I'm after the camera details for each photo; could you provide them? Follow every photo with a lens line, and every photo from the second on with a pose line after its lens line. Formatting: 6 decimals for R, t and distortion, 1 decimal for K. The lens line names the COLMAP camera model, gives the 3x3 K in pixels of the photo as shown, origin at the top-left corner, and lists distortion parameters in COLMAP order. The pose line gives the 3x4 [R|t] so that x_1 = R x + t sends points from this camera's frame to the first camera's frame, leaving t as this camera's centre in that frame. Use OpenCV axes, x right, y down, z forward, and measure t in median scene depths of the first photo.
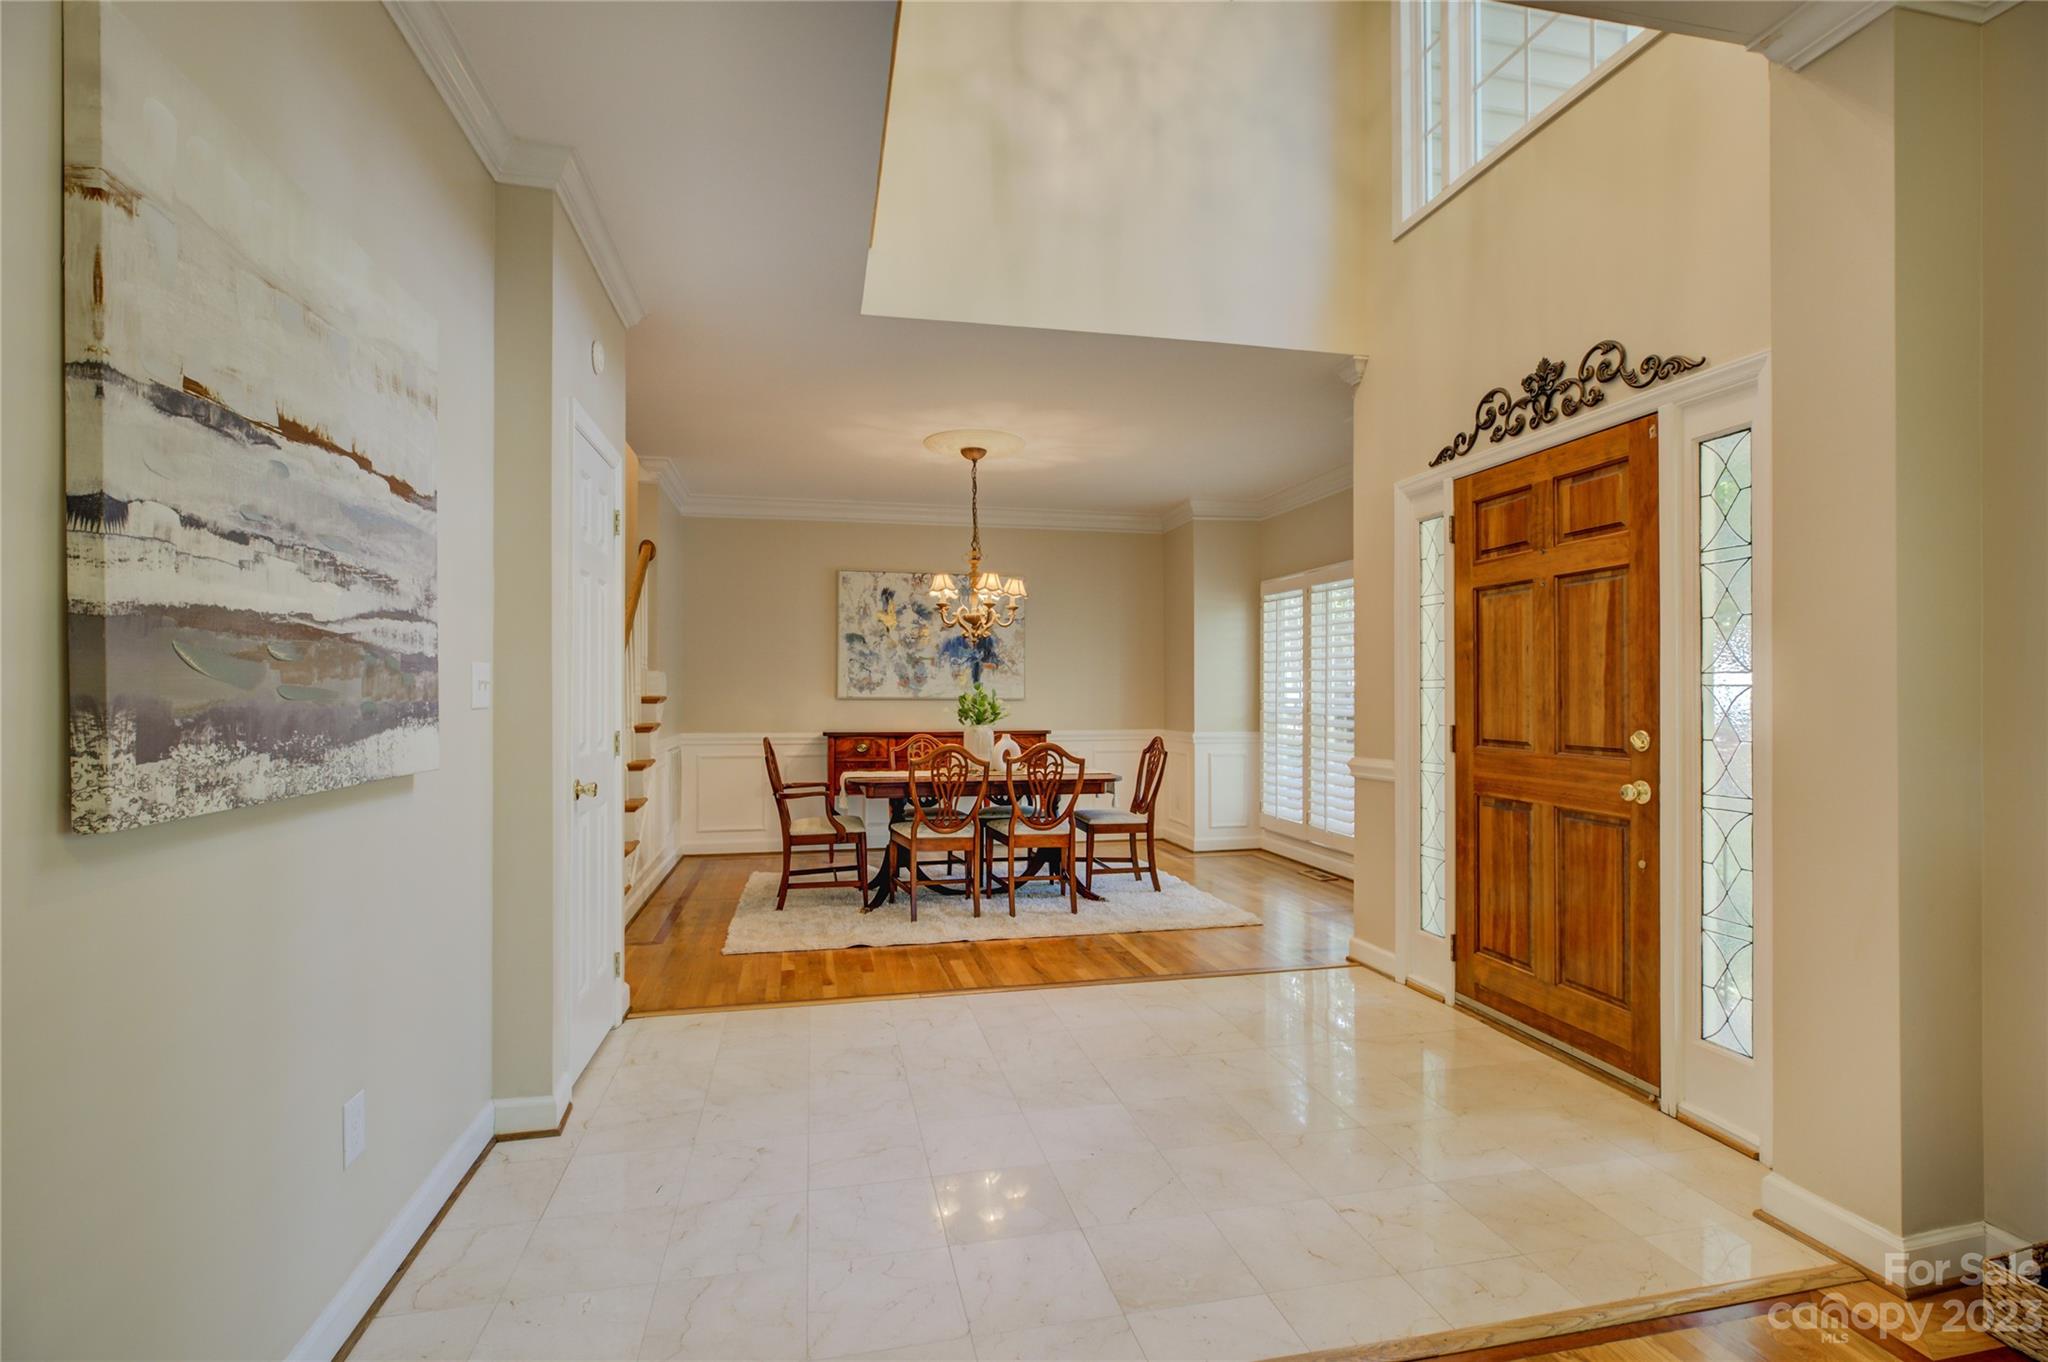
lens RADIAL K [[942.5, 0, 1015.4], [0, 942.5, 681.4], [0, 0, 1]] dist [-0.007236, -0.000143]
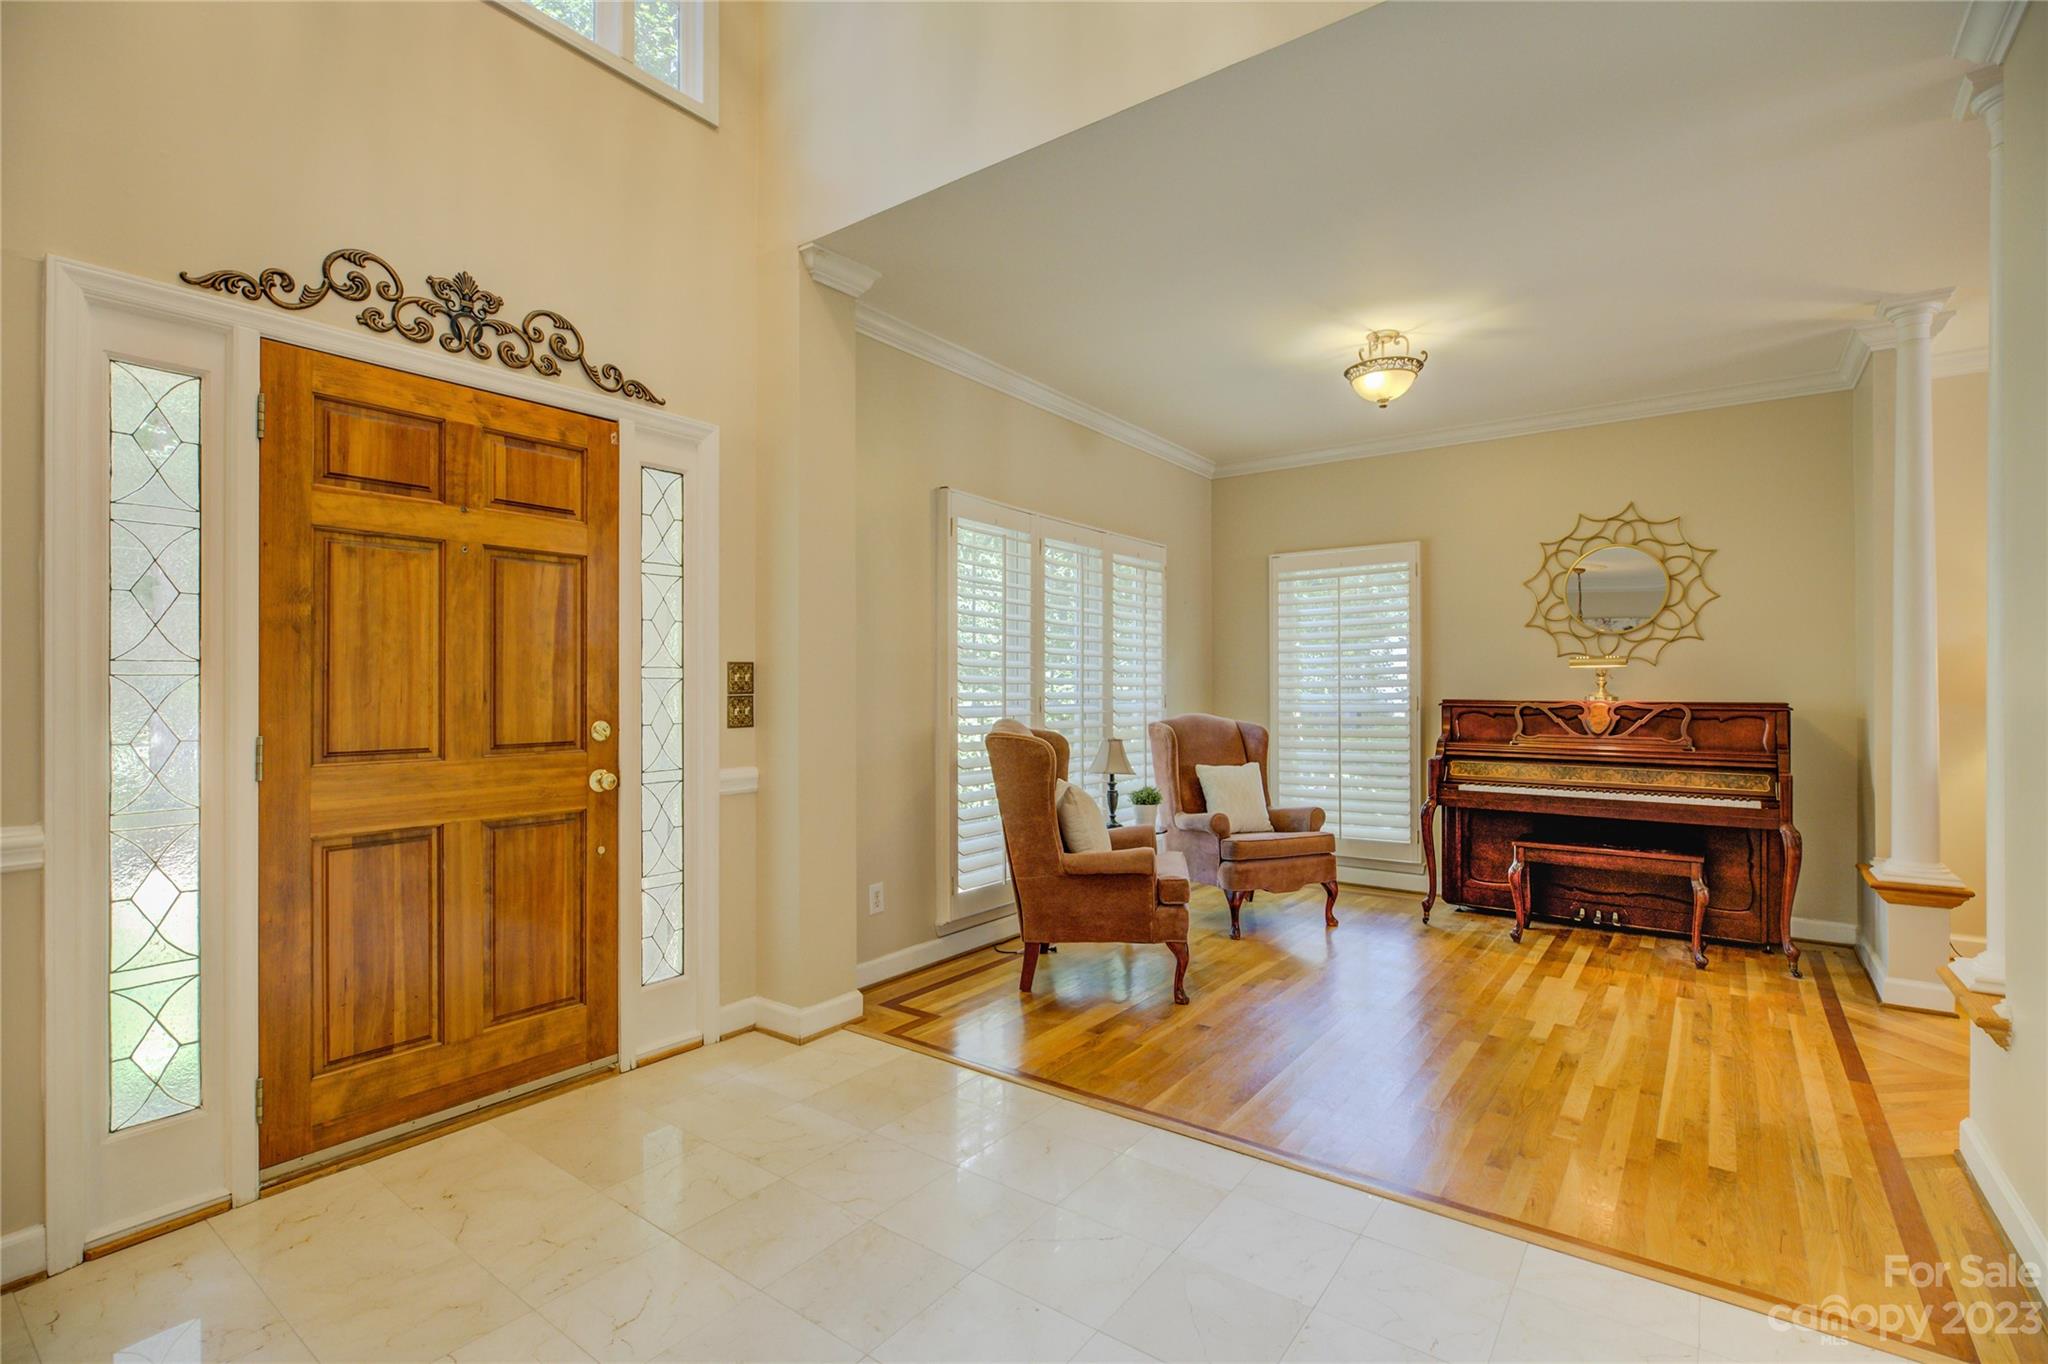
lens RADIAL K [[942.5, 0, 1015.4], [0, 942.5, 682.4], [0, 0, 1]] dist [-0.007236, -0.000143]
pose [[-0.658796, 0.003554, 0.752313, -0.329014], [-0.007511, 0.999908, -0.011301, 0.014584], [-0.752284, -0.013096, -0.658708, 1.070617]]
